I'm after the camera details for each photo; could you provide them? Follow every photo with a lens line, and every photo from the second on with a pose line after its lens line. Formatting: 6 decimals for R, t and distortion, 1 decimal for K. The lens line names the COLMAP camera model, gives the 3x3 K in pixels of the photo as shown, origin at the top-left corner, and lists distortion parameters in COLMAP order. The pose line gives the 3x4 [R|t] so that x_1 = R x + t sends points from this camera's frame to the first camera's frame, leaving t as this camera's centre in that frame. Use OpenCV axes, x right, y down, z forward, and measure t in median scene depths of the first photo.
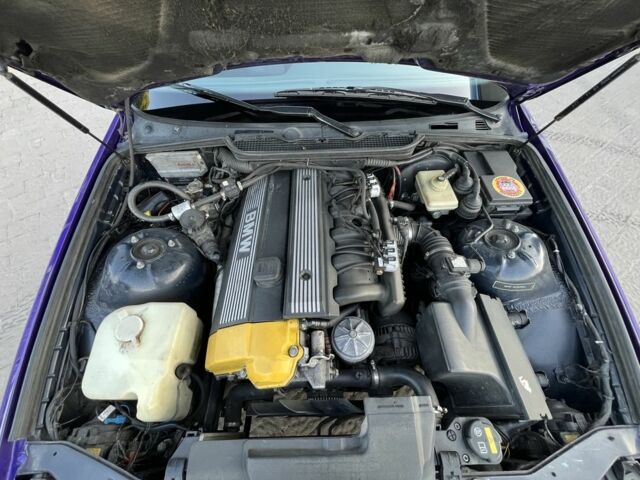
lens RADIAL K [[257.3, 0, 320.0], [0, 257.3, 240.0], [0, 0, 1]] dist [0.000350, 0.000157]
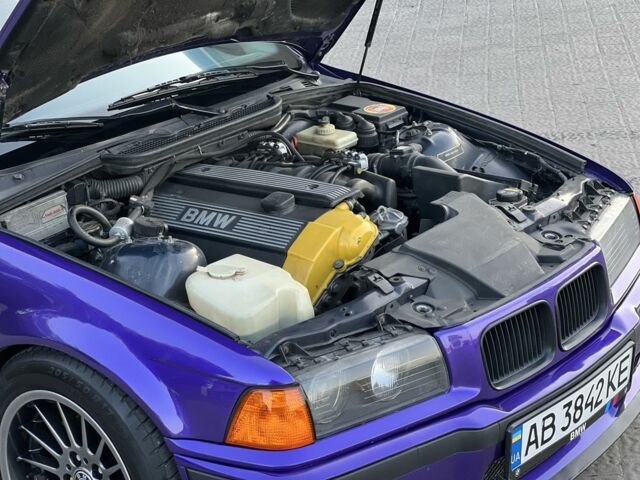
lens RADIAL K [[1468.7, 0, 320.0], [0, 1468.7, 240.0], [0, 0, 1]] dist [0.195358, 1.195558]
pose [[0.661283, -0.279102, 0.696280, -3.191183], [0.646810, 0.682262, -0.340816, 1.760732], [-0.379923, 0.675737, 0.631695, -1.920774]]
